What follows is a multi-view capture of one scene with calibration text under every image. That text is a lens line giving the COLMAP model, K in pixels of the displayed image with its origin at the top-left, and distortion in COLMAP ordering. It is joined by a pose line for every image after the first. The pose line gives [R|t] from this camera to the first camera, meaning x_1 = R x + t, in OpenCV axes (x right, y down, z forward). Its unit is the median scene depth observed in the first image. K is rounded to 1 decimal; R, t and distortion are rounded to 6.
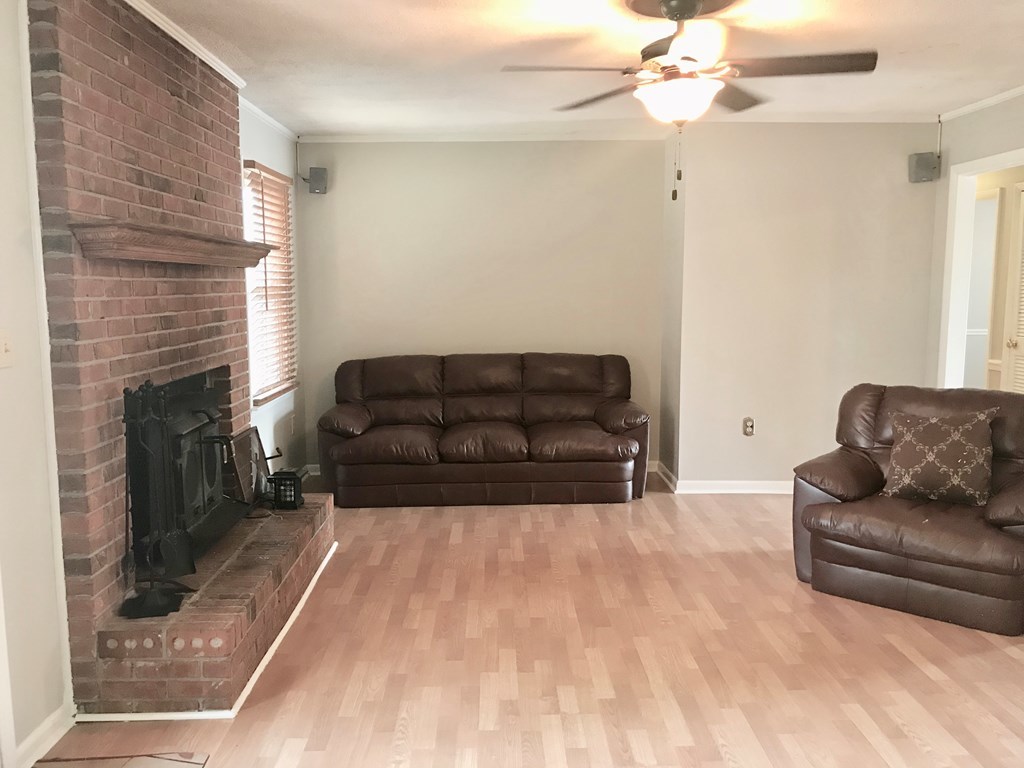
lens RADIAL K [[833.4, 0, 512.3], [0, 833.4, 380.4], [0, 0, 1]] dist [0.040527, -0.053133]
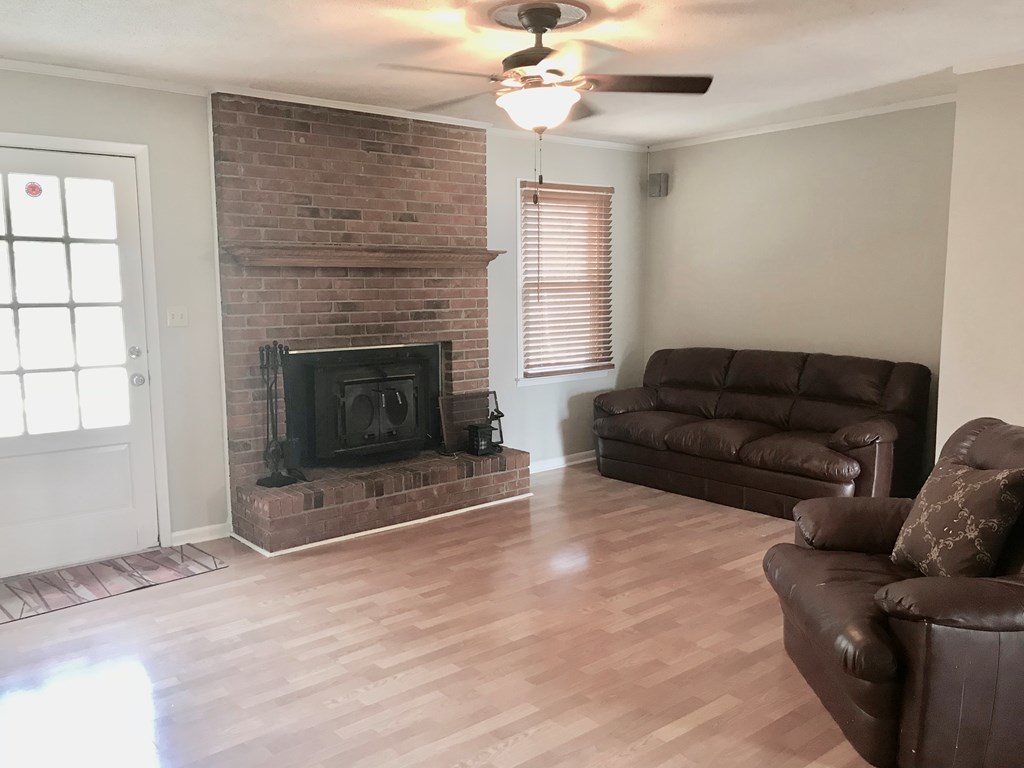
lens RADIAL K [[833.4, 0, 512.5], [0, 833.4, 388.9], [0, 0, 1]] dist [0.040527, -0.053133]
pose [[0.630065, 0.100971, -0.769950, 0.873613], [-0.085947, 0.994486, 0.060084, -0.035894], [0.771771, 0.028318, 0.635269, 0.266043]]
